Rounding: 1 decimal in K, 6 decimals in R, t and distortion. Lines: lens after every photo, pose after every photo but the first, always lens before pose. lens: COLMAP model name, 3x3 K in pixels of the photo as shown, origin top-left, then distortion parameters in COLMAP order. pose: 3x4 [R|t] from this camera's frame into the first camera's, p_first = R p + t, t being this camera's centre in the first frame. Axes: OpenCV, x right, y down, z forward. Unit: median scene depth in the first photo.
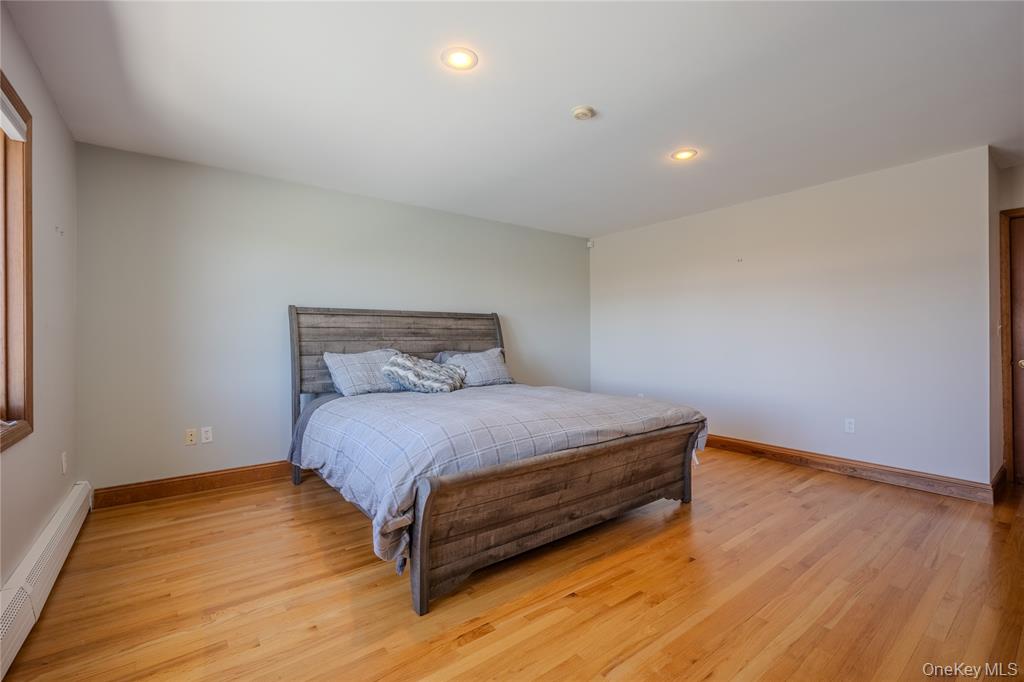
lens RADIAL K [[442.9, 0, 511.8], [0, 442.9, 341.1], [0, 0, 1]] dist [-0.010625, 0.000207]
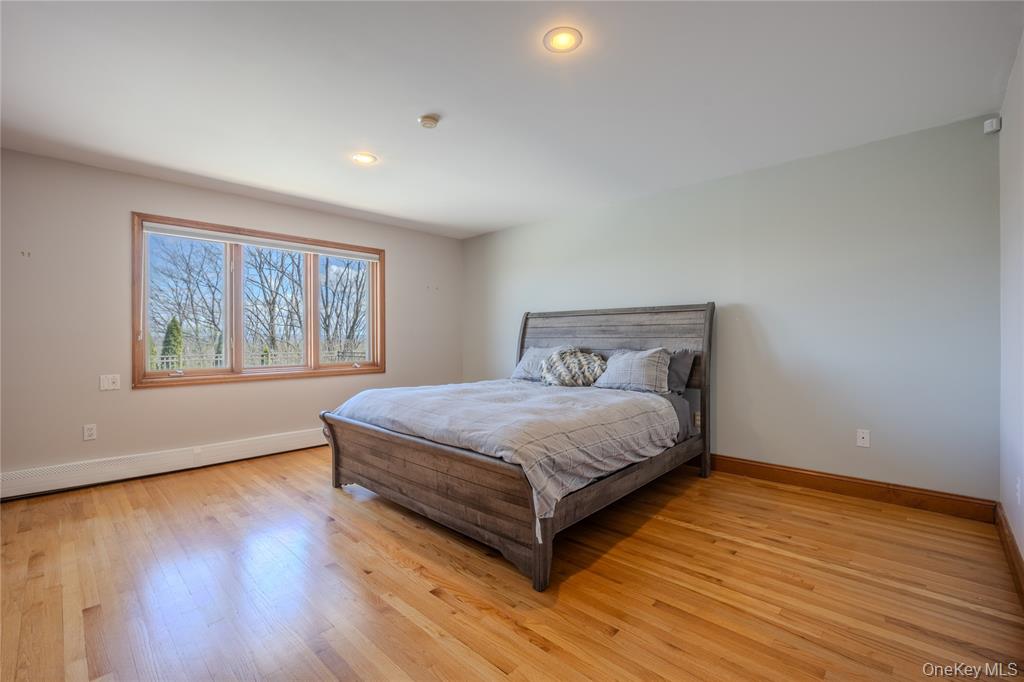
lens RADIAL K [[442.9, 0, 511.0], [0, 442.9, 338.9], [0, 0, 1]] dist [-0.010625, 0.000207]
pose [[0.155118, 0.008586, -0.987859, 0.885174], [-0.001609, 0.999963, 0.008439, -0.008212], [0.987895, 0.000280, 0.155126, 0.737602]]
